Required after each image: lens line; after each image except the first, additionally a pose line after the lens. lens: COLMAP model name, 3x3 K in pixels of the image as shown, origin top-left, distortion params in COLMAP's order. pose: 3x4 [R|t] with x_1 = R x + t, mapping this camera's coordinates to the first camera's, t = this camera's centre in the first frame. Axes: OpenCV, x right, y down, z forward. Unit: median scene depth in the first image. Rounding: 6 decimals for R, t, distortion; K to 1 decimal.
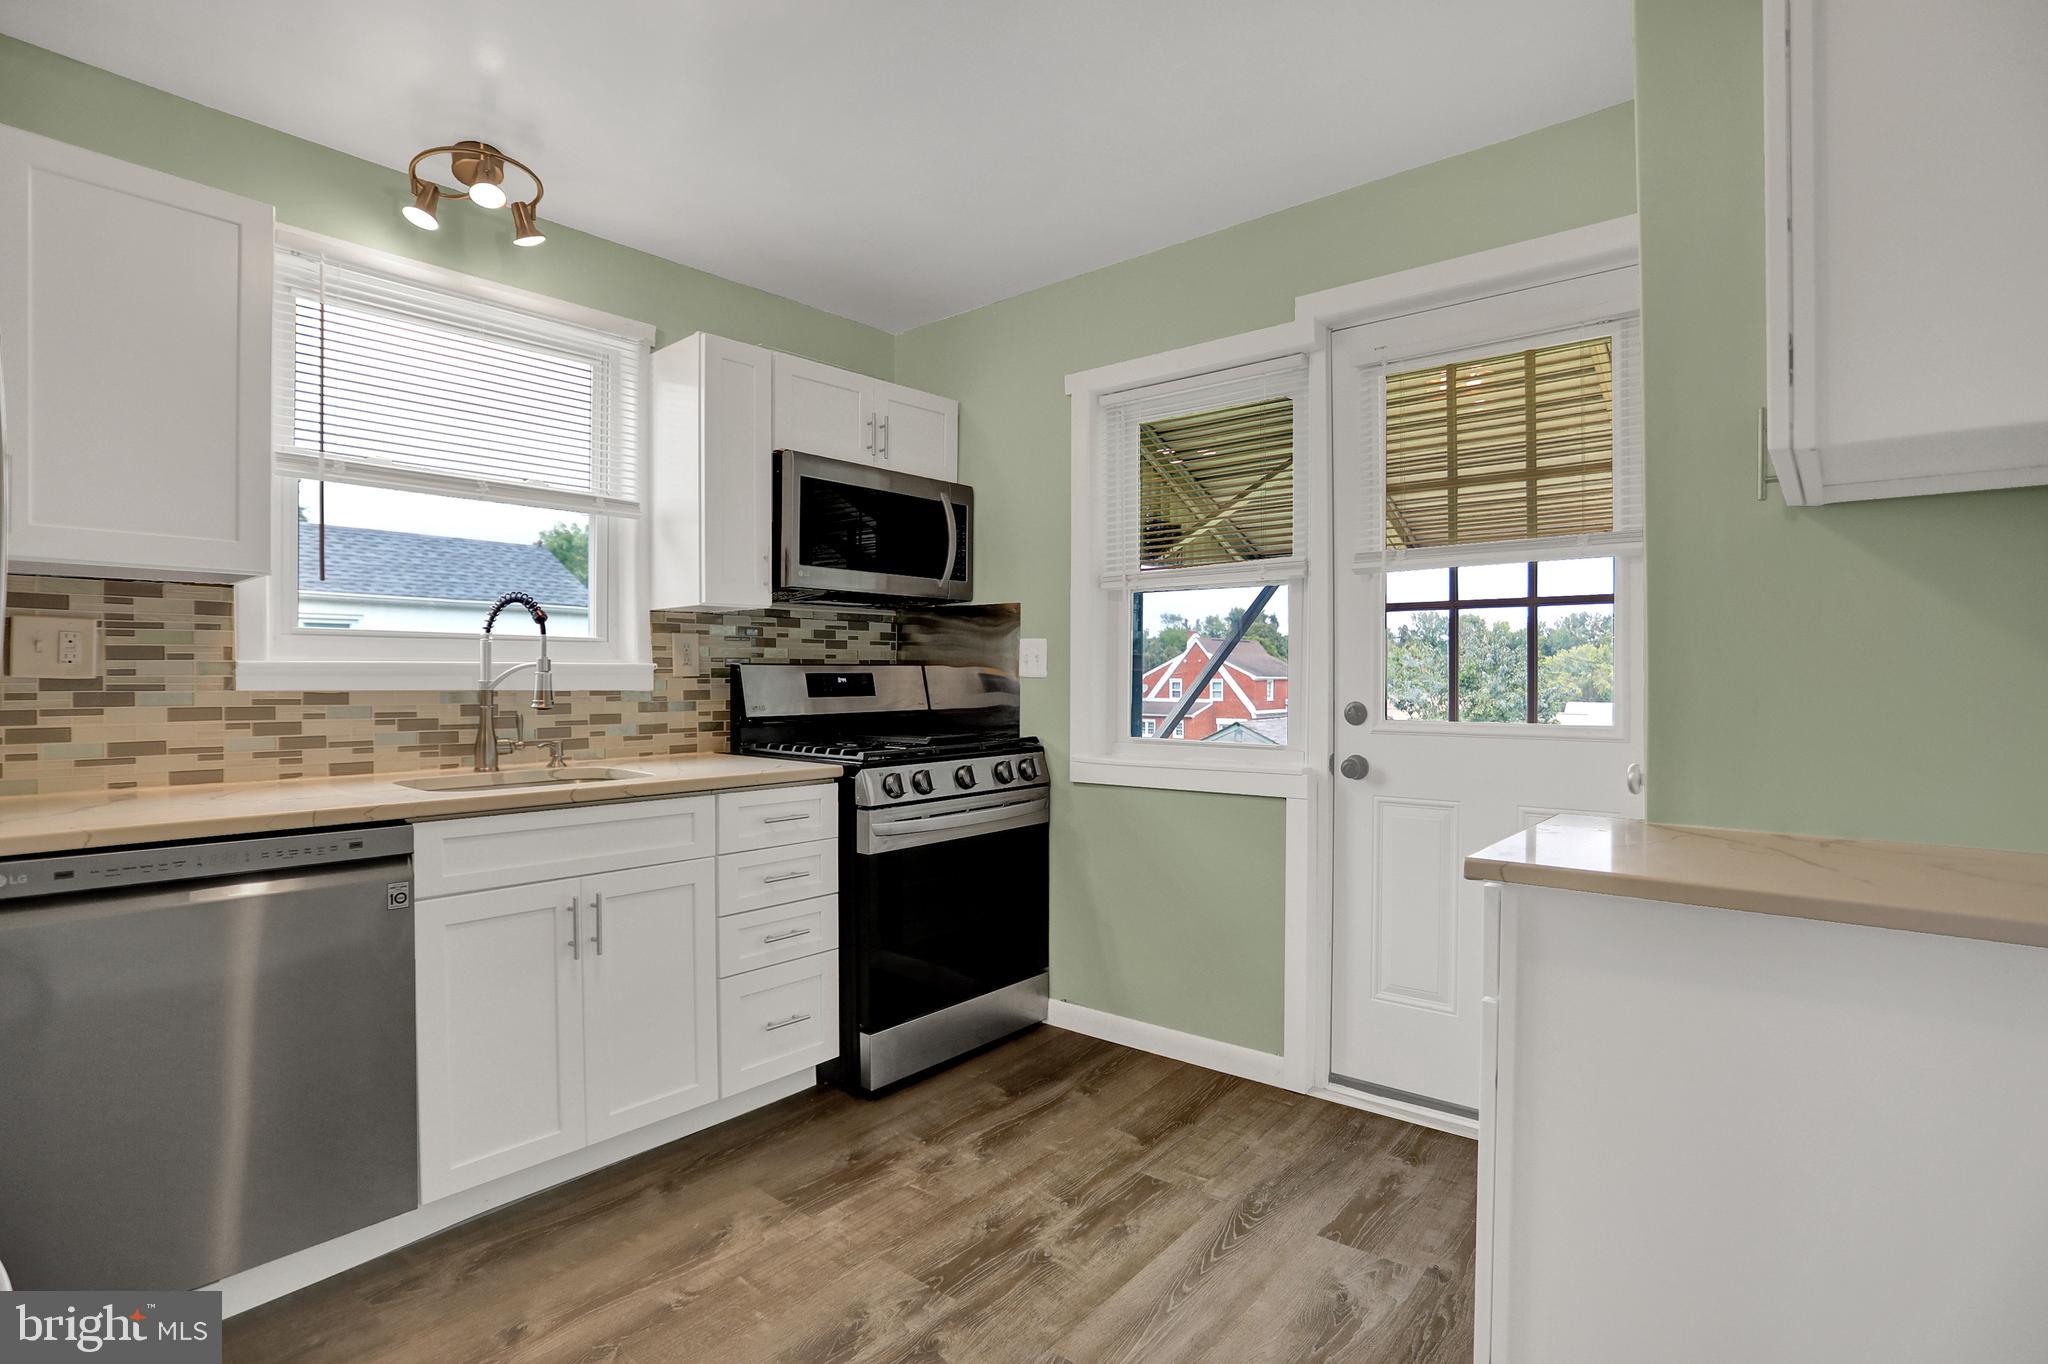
lens RADIAL K [[1005.4, 0, 1033.1], [0, 1005.4, 688.9], [0, 0, 1]] dist [-0.071530, 0.030351]
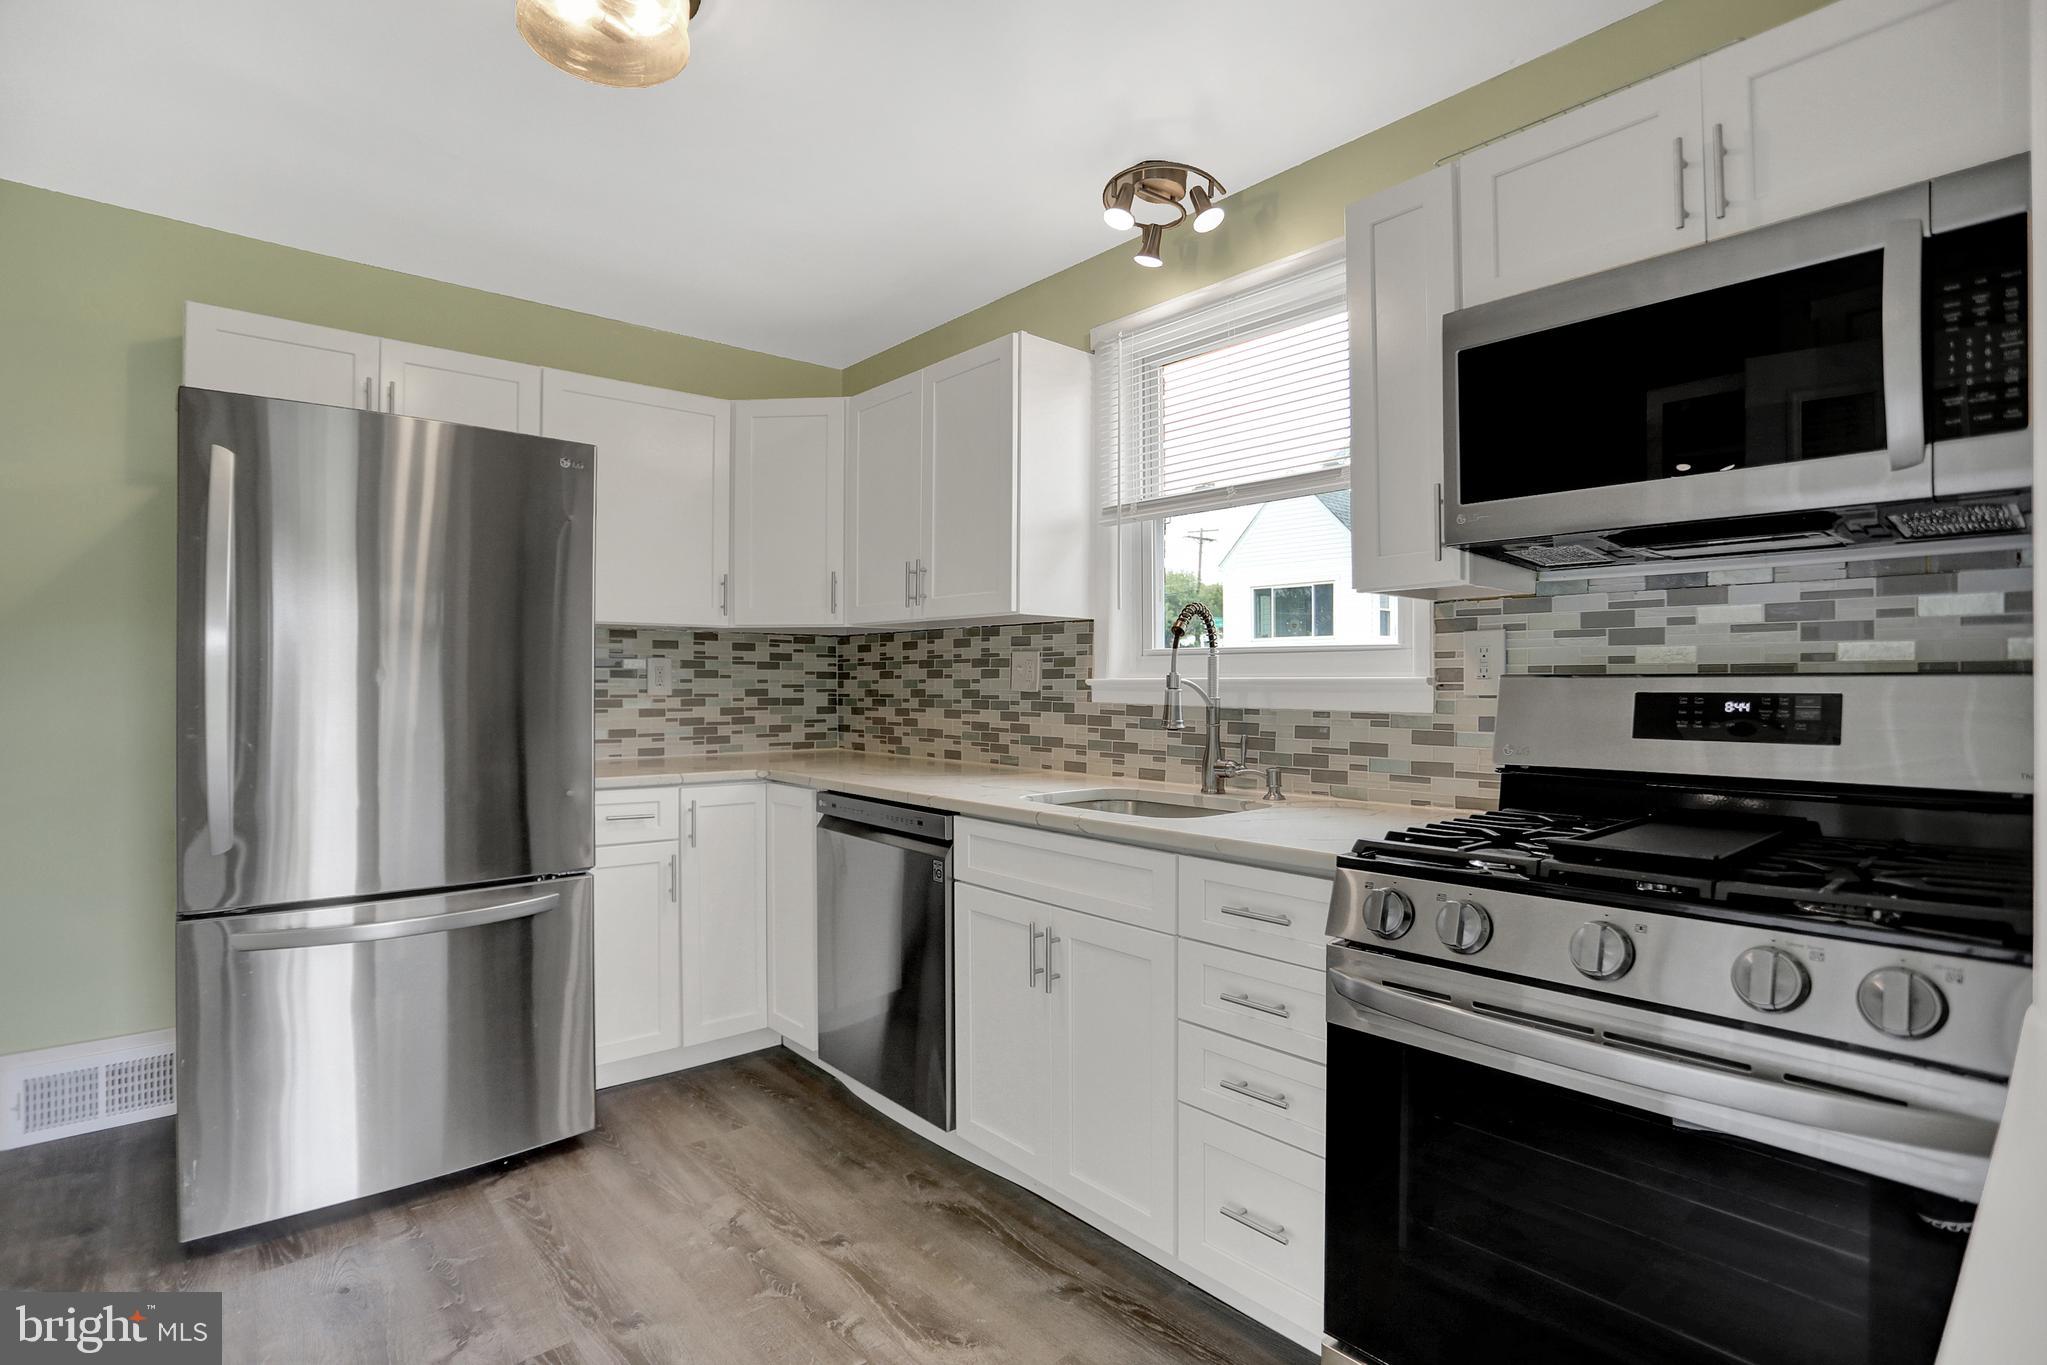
lens RADIAL K [[1004.9, 0, 1032.6], [0, 1004.9, 689.4], [0, 0, 1]] dist [-0.071530, 0.030351]
pose [[-0.164080, 0.006279, -0.986427, 0.441031], [-0.014010, 0.999864, 0.008695, -0.022798], [0.986348, 0.015246, -0.163970, 1.017516]]
